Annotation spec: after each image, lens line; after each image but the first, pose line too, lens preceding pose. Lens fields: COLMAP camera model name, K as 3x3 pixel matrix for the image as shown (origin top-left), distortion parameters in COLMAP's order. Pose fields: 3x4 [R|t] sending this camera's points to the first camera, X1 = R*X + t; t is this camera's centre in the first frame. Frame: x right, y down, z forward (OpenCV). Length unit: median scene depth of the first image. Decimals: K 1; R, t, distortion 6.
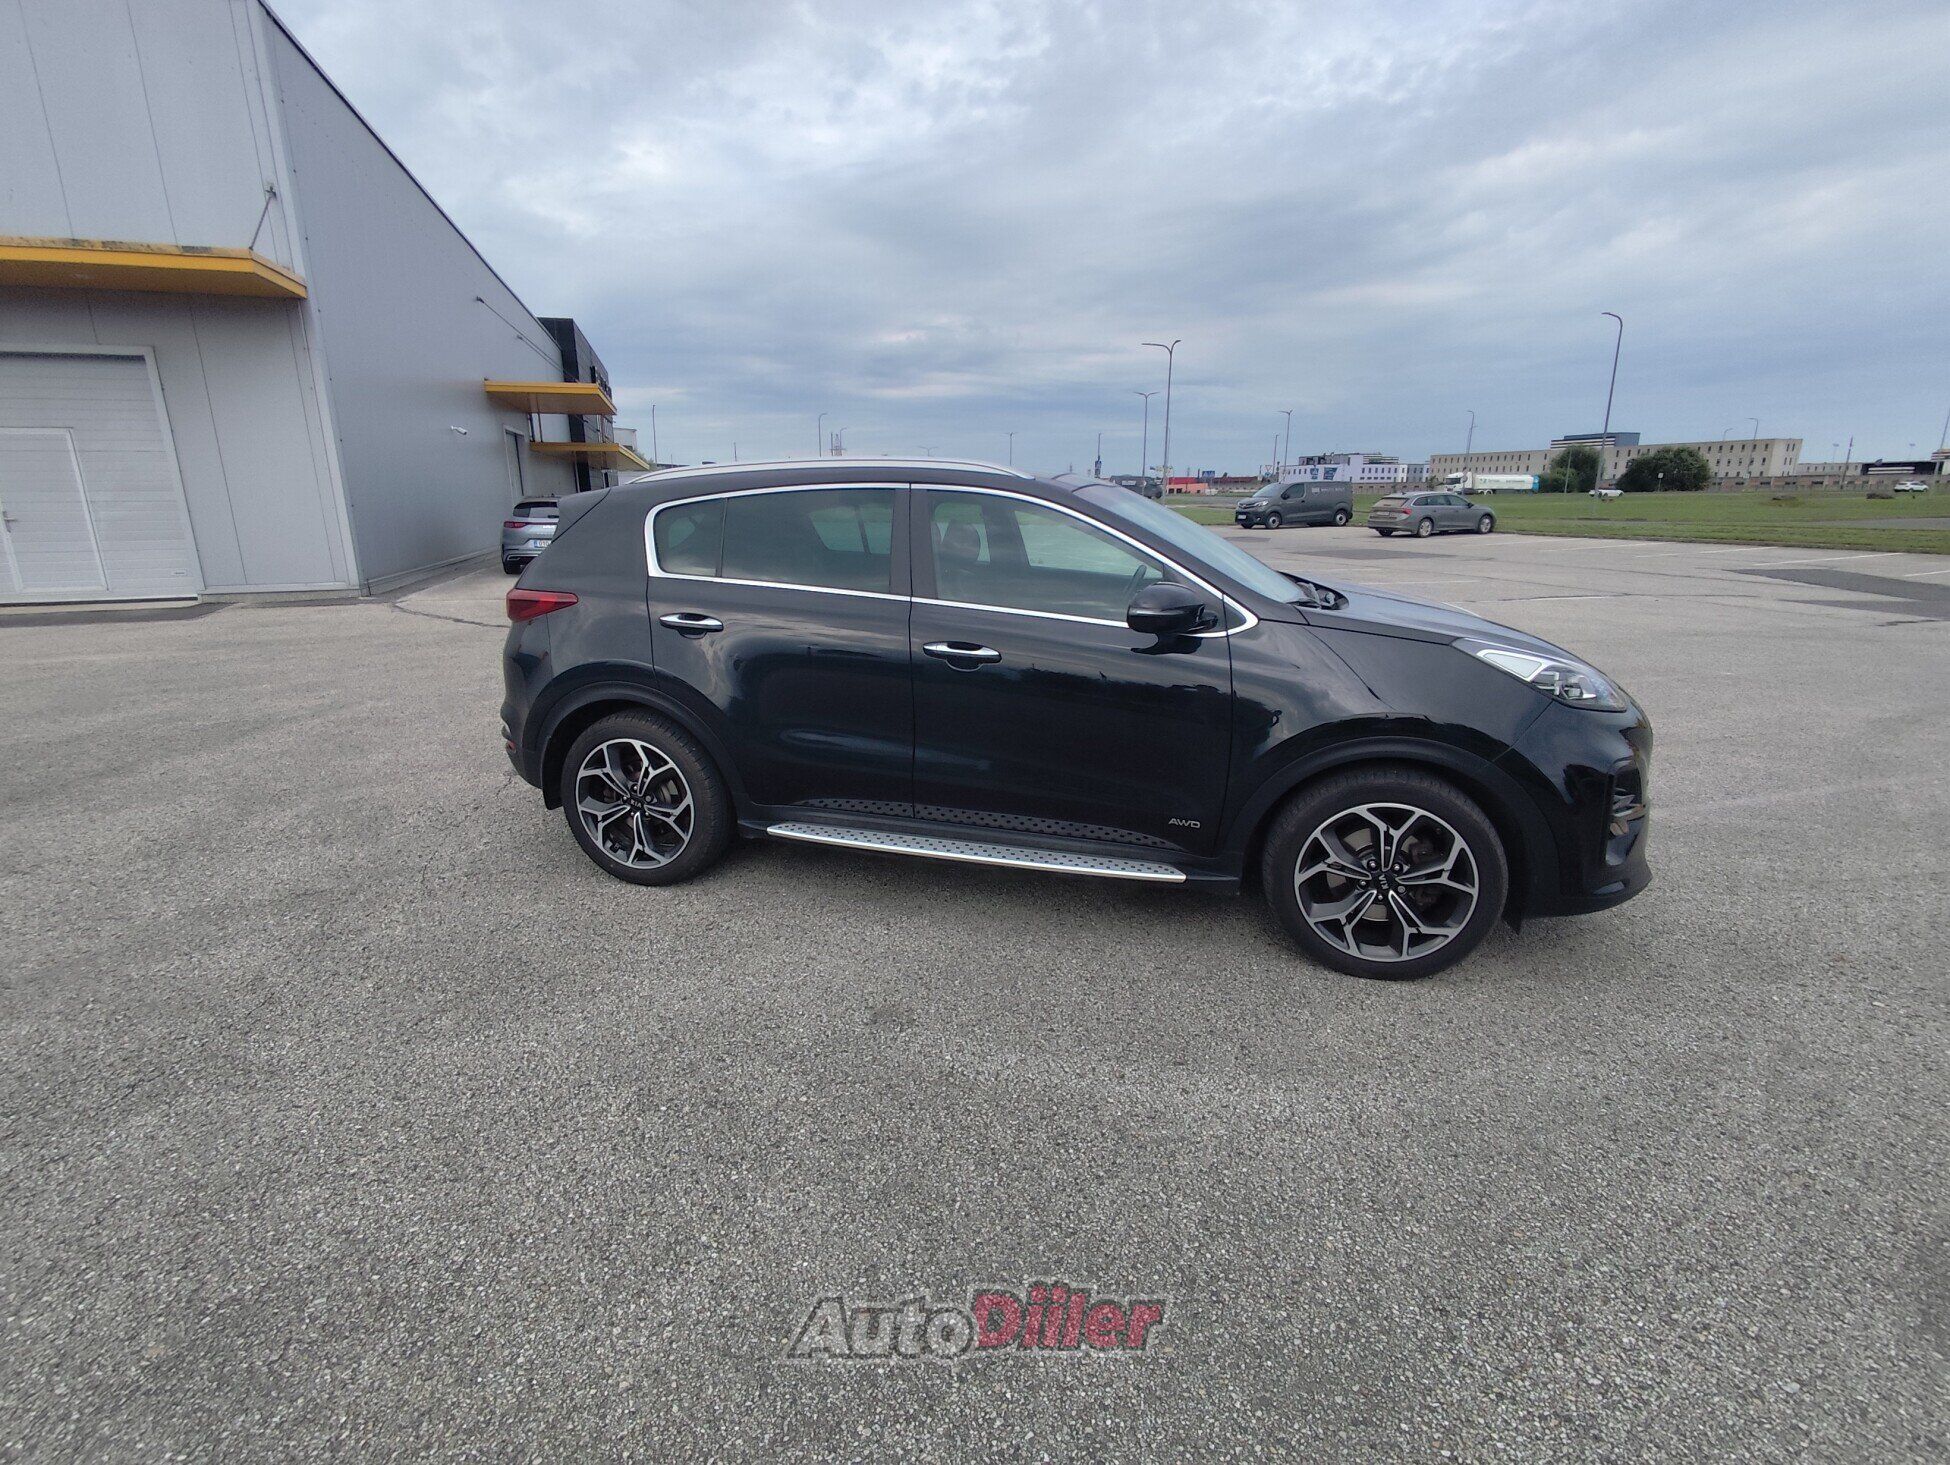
lens RADIAL K [[885.1, 0, 975.0], [0, 885.1, 732.5], [0, 0, 1]] dist [0.002712, 0.000617]
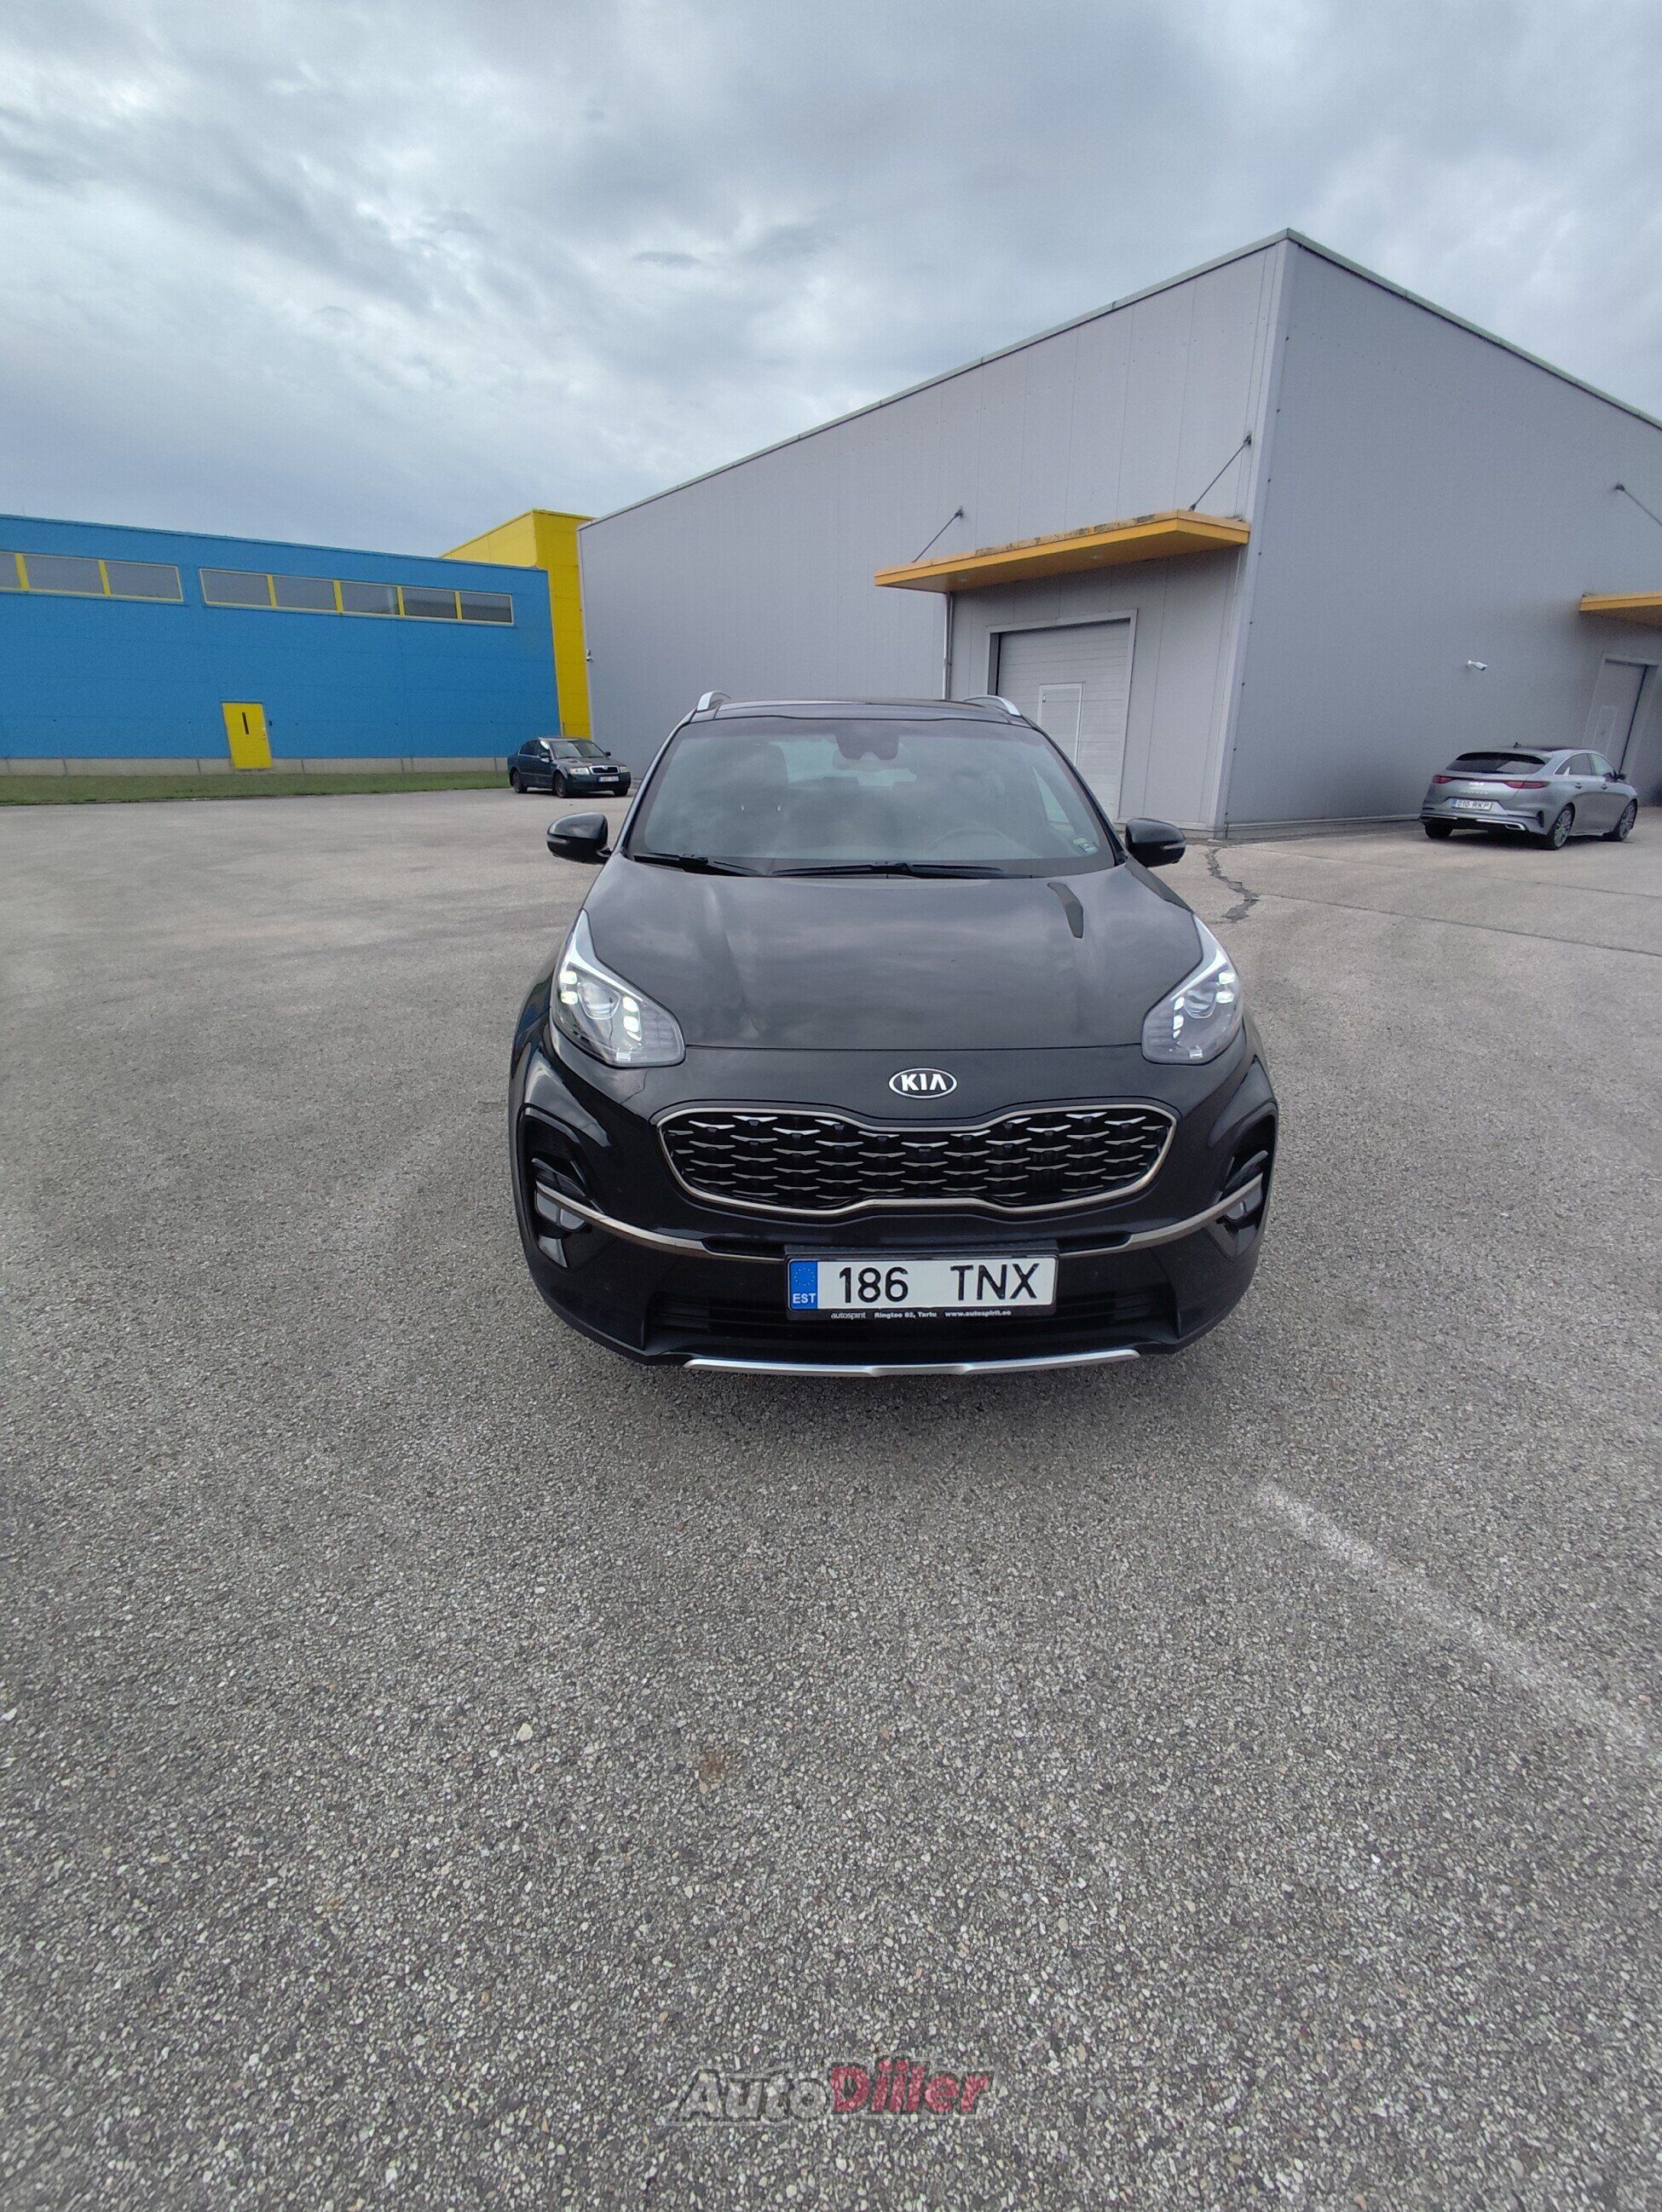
lens RADIAL K [[1004.1, 0, 831.0], [0, 1004.1, 1106.0], [0, 0, 1]] dist [0.002712, 0.000617]
pose [[0.309076, 0.338404, -0.888794, 0.614373], [-0.264552, 0.928259, 0.261433, -0.099132], [0.913501, 0.154330, 0.376428, 0.367221]]
